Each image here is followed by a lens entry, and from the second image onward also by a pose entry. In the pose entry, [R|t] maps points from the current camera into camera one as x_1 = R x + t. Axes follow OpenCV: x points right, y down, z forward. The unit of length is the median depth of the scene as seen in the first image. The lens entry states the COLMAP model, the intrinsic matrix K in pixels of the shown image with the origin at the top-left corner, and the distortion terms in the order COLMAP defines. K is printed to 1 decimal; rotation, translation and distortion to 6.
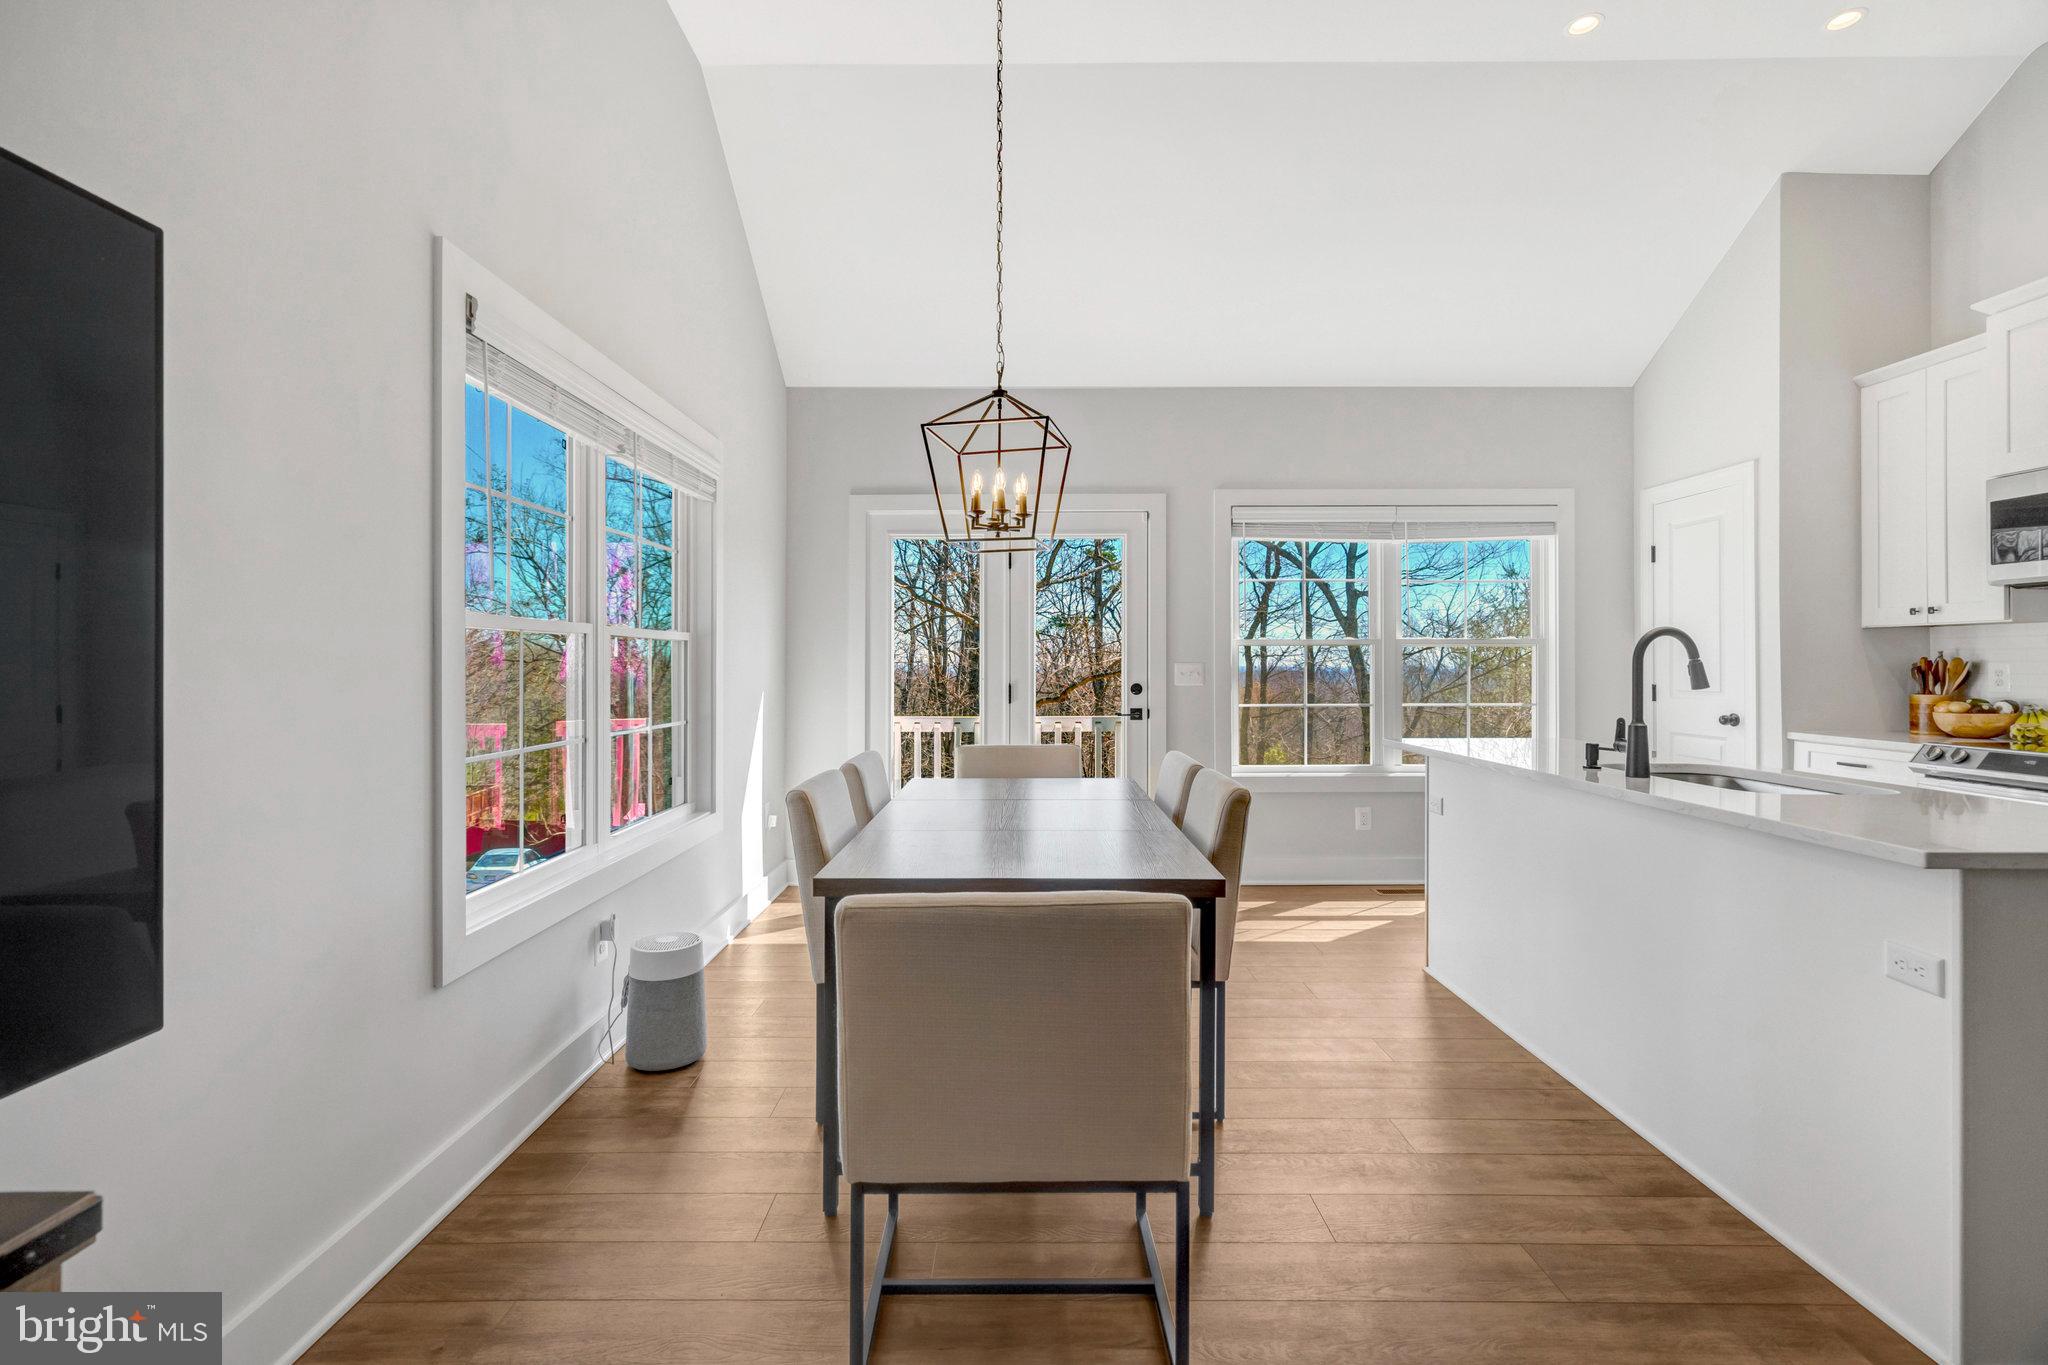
lens RADIAL K [[946.3, 0, 1011.4], [0, 946.3, 650.0], [0, 0, 1]] dist [-0.001304, -0.000108]
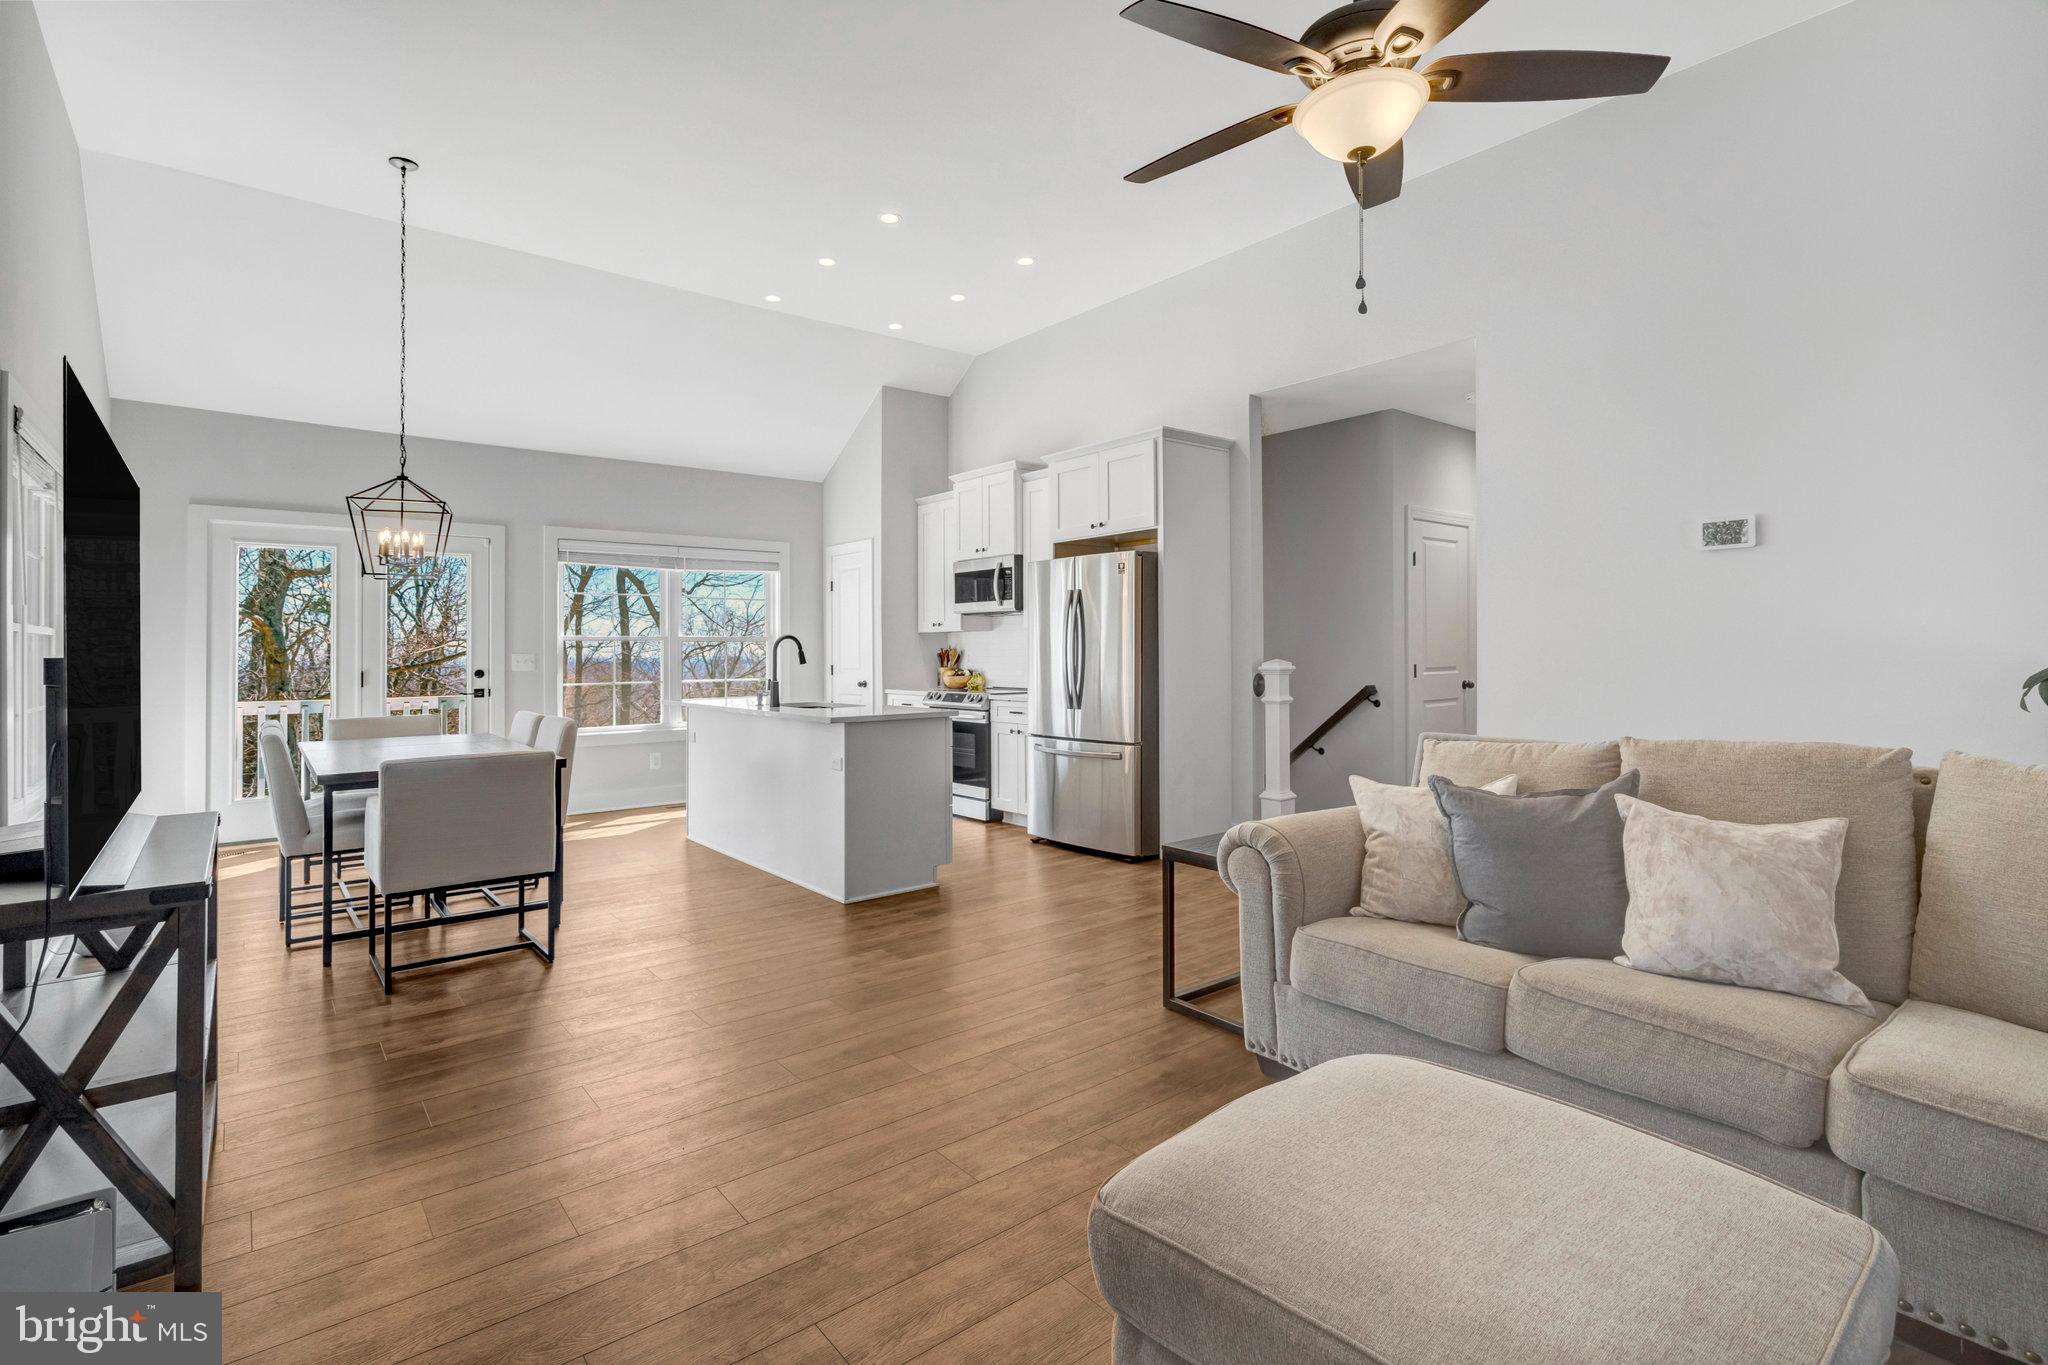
lens RADIAL K [[946.3, 0, 1011.4], [0, 946.3, 650.0], [0, 0, 1]] dist [-0.001304, -0.000108]
pose [[0.770861, -0.003278, 0.636995, -0.139171], [-0.002565, 0.999963, 0.008250, -0.004421], [-0.636998, -0.007993, 0.770824, -0.493410]]
